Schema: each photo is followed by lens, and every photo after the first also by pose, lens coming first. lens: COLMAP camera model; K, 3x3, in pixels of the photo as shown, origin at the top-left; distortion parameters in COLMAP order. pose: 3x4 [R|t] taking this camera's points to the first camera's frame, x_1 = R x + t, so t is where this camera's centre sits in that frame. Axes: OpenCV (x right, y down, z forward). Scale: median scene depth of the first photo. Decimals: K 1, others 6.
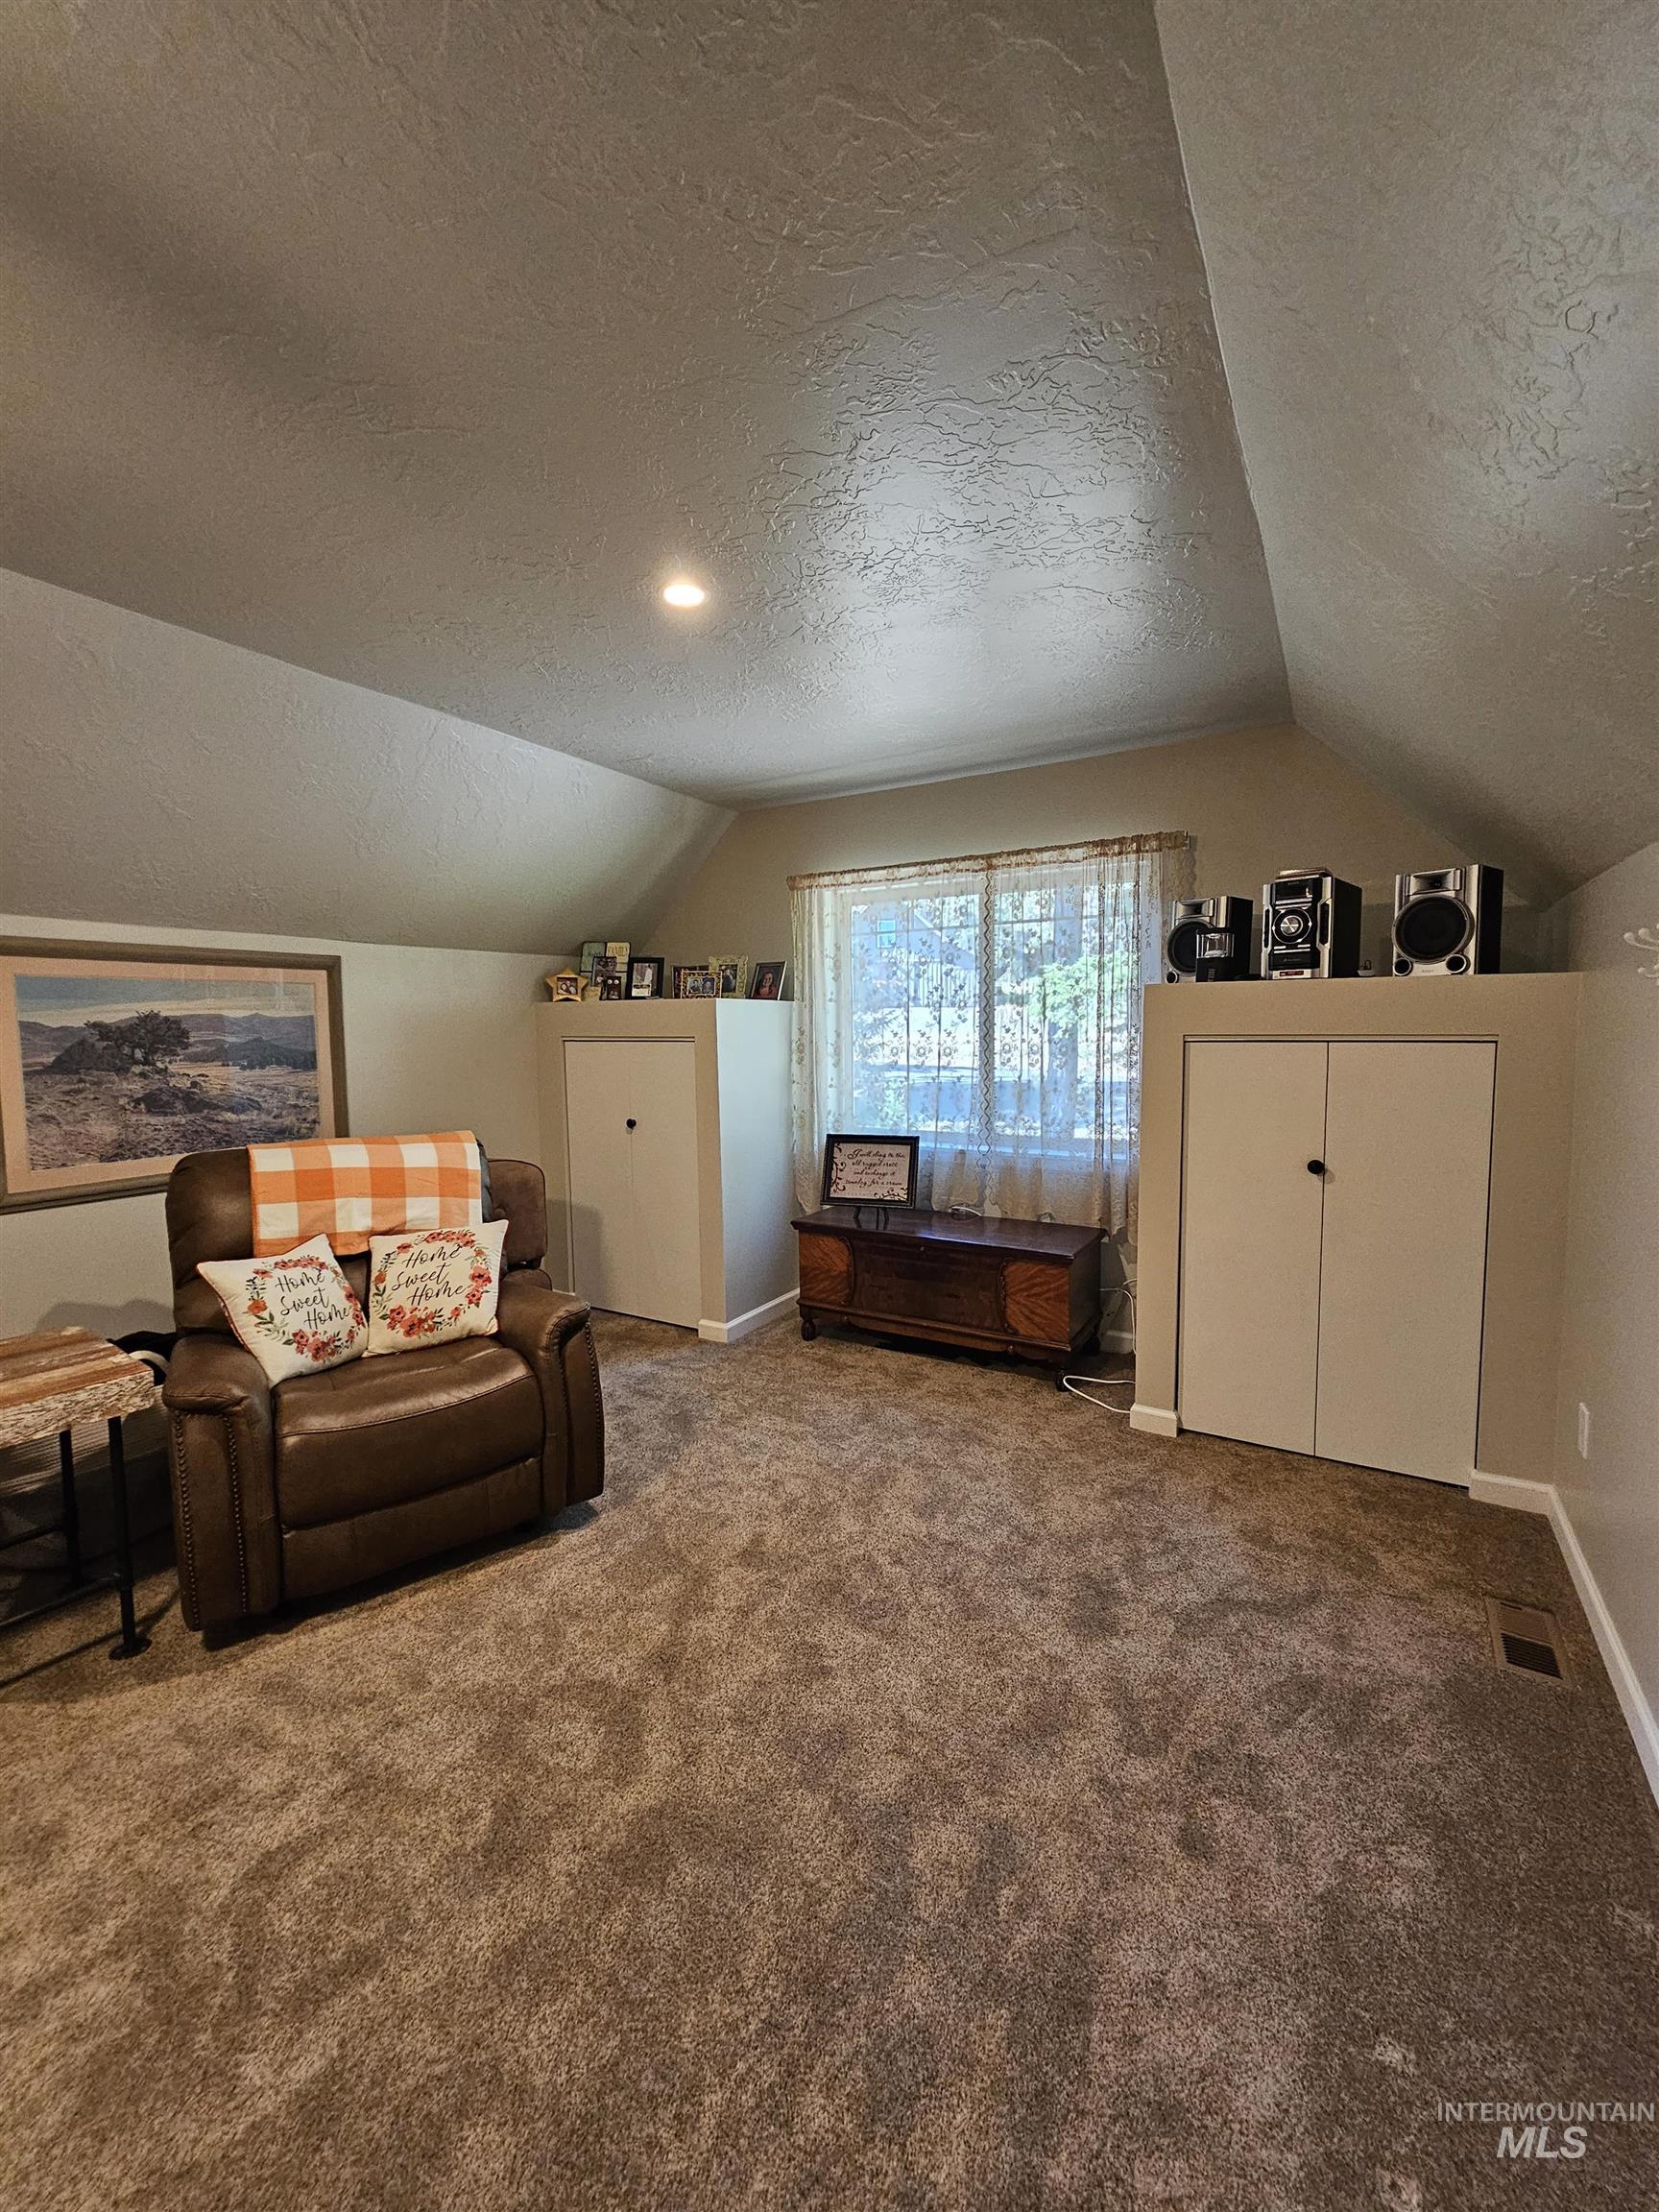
lens RADIAL K [[887.8, 0, 832.2], [0, 887.8, 1098.1], [0, 0, 1]] dist [-0.000582, -0.000133]
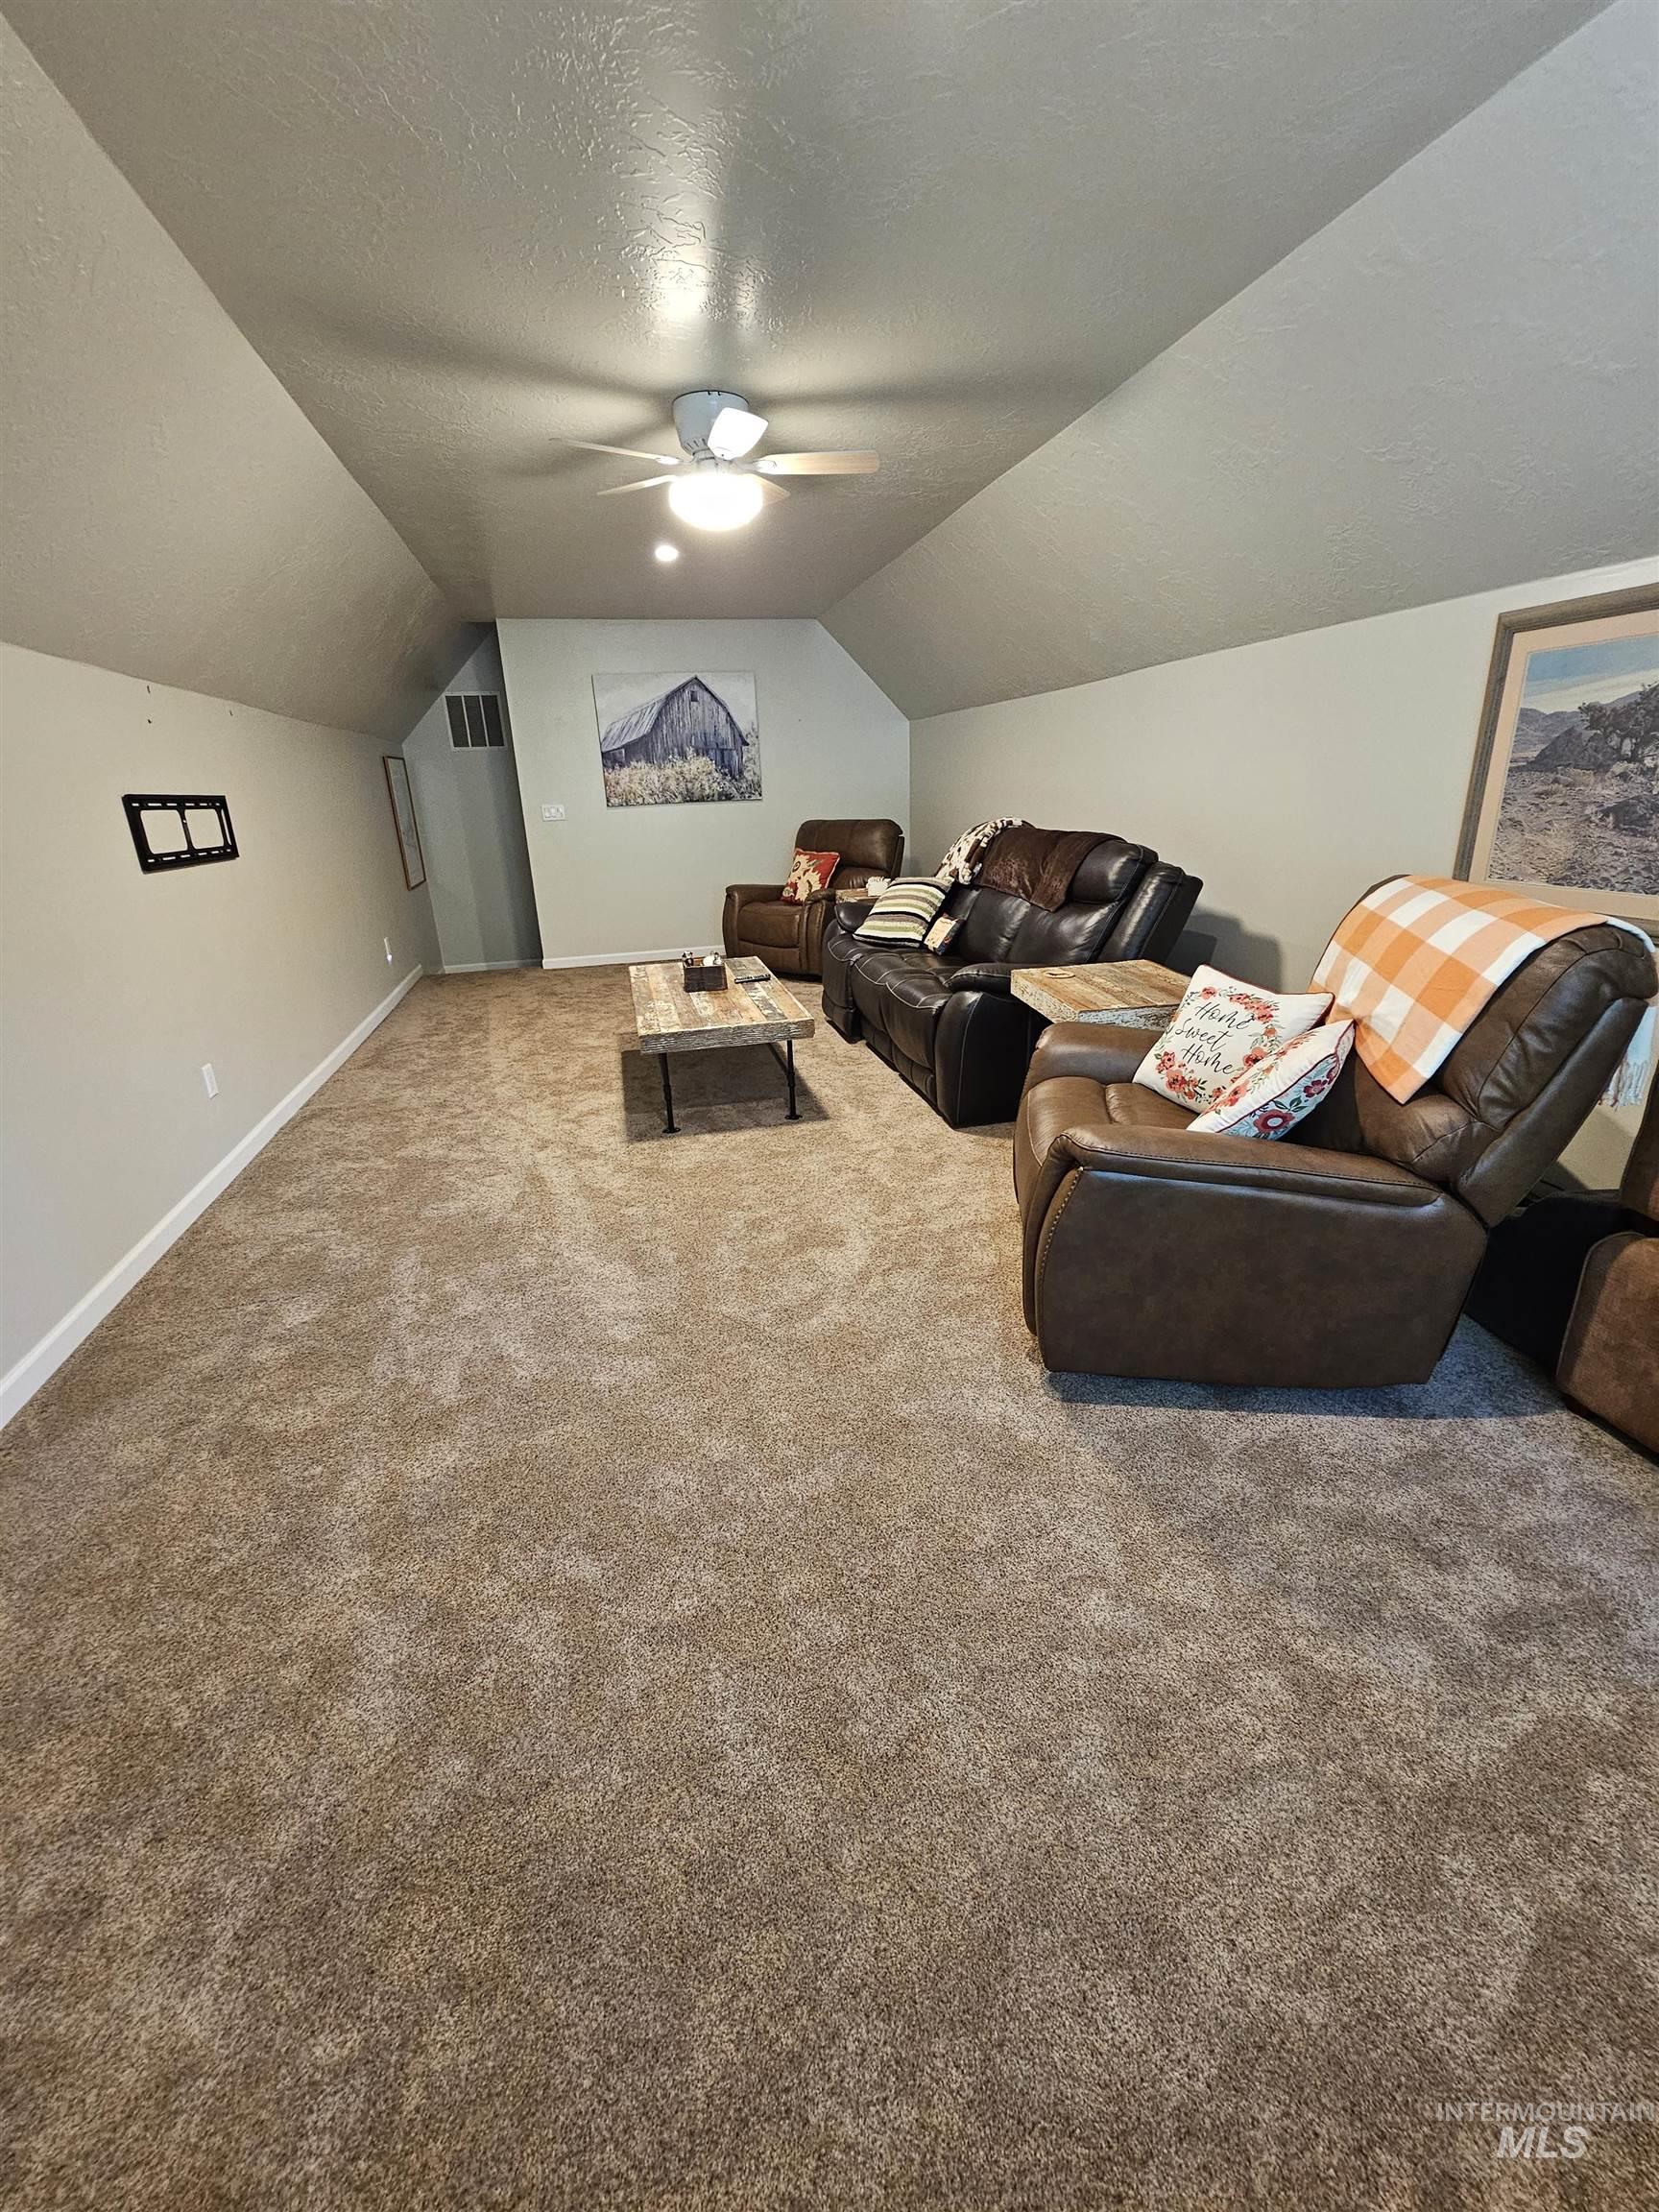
lens RADIAL K [[911.4, 0, 836.8], [0, 911.4, 1101.8], [0, 0, 1]] dist [0.001320, -0.000459]
pose [[-0.714695, 0.268388, -0.645894, 0.280931], [-0.011116, 0.918975, 0.394160, -0.071459], [0.699348, 0.288884, -0.653803, 1.147402]]
